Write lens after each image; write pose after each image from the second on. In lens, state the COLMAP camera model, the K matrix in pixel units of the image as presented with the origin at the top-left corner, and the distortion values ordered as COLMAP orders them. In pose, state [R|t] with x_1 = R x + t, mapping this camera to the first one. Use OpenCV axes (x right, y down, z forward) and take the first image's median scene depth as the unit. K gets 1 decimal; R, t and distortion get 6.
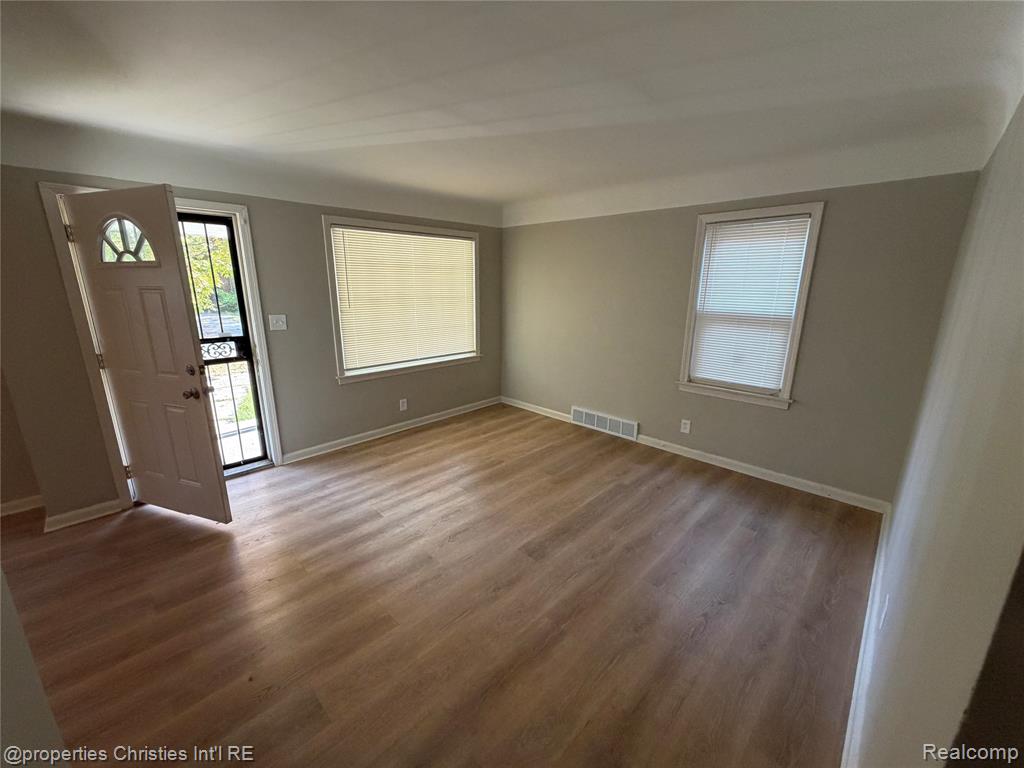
lens RADIAL K [[409.2, 0, 509.0], [0, 409.2, 384.0], [0, 0, 1]] dist [-0.000289, 0.000241]
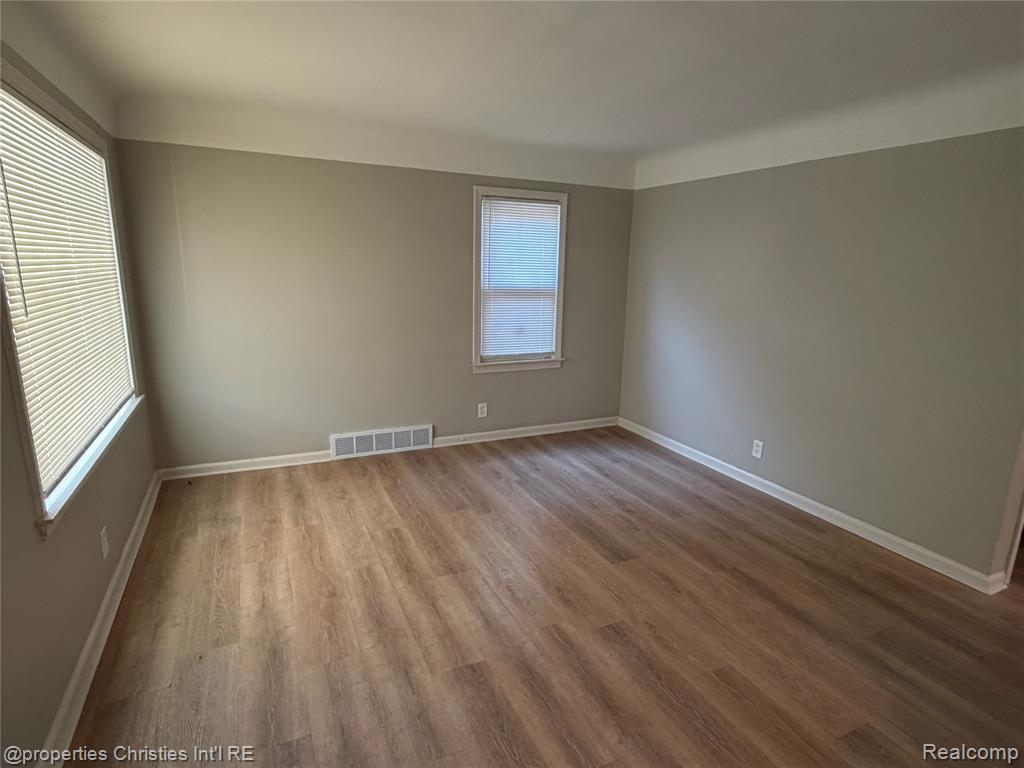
lens RADIAL K [[549.4, 0, 508.1], [0, 549.4, 388.7], [0, 0, 1]] dist [0.003032, 0.000233]
pose [[0.352038, -0.209617, 0.912212, -0.682568], [0.206269, 0.968014, 0.142836, -0.111500], [-0.912974, 0.137878, 0.384015, 0.455921]]
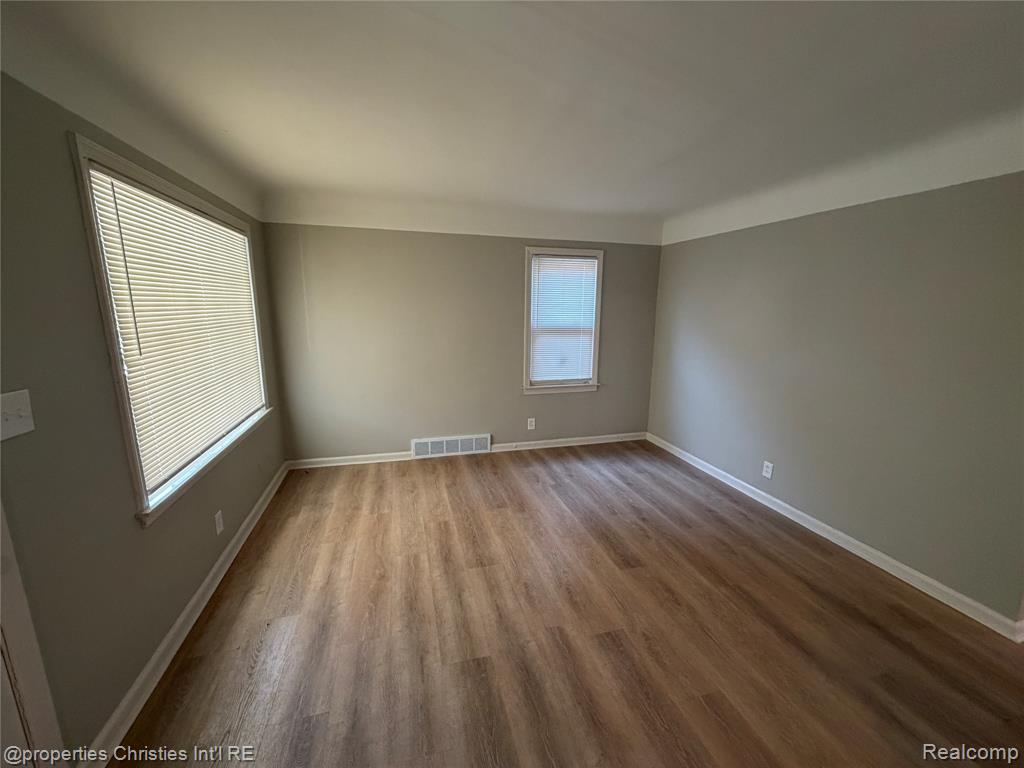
lens RADIAL K [[409.2, 0, 508.4], [0, 409.2, 385.7], [0, 0, 1]] dist [-0.000289, 0.000241]
pose [[0.506281, -0.173137, 0.844810, -0.572289], [0.202754, 0.976076, 0.078532, -0.108518], [-0.838195, 0.131529, 0.529273, 0.418723]]
